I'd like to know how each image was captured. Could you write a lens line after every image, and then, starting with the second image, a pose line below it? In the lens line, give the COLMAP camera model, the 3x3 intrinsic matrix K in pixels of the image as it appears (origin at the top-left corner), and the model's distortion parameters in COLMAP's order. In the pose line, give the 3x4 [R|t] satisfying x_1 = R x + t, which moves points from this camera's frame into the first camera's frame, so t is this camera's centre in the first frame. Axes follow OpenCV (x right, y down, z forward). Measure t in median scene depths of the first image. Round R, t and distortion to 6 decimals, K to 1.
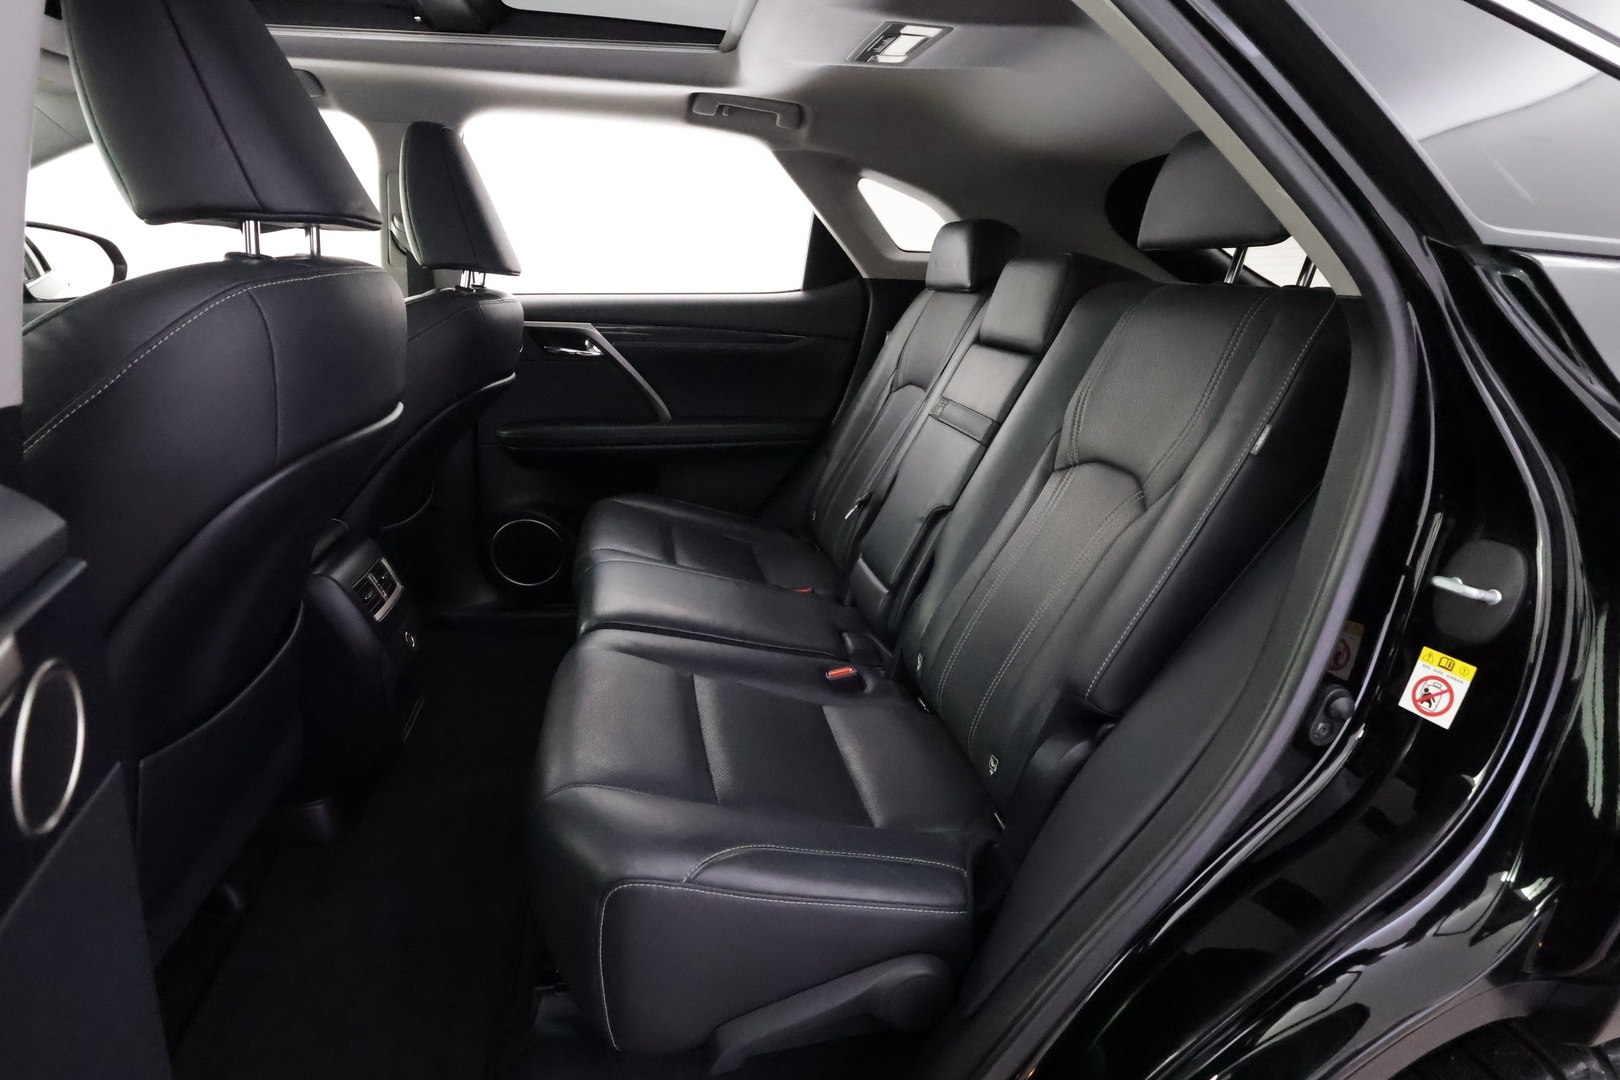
lens RADIAL K [[835.6, 0, 810.0], [0, 835.6, 540.0], [0, 0, 1]] dist [-0.003618, -0.000920]
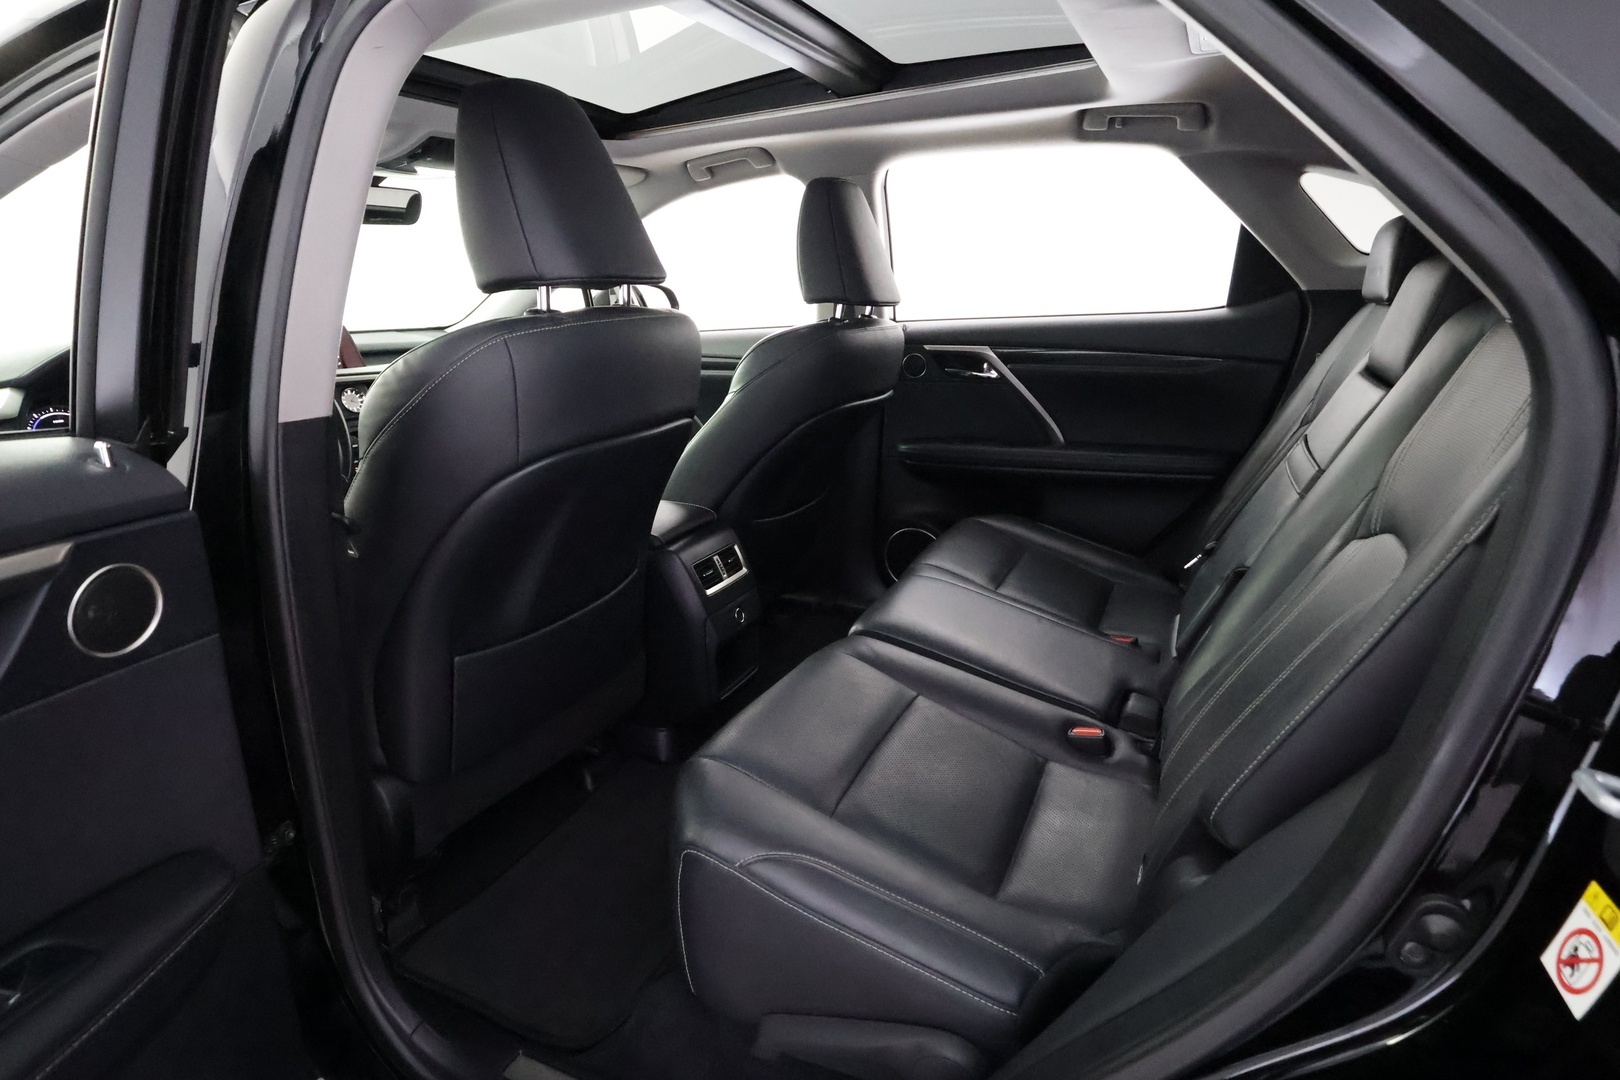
lens RADIAL K [[835.6, 0, 810.0], [0, 835.6, 540.0], [0, 0, 1]] dist [-0.003618, -0.000920]
pose [[0.815206, 0.121124, -0.566364, 0.204322], [-0.131667, 0.991040, 0.022429, -0.021370], [0.564006, 0.056287, 0.823850, 0.051588]]
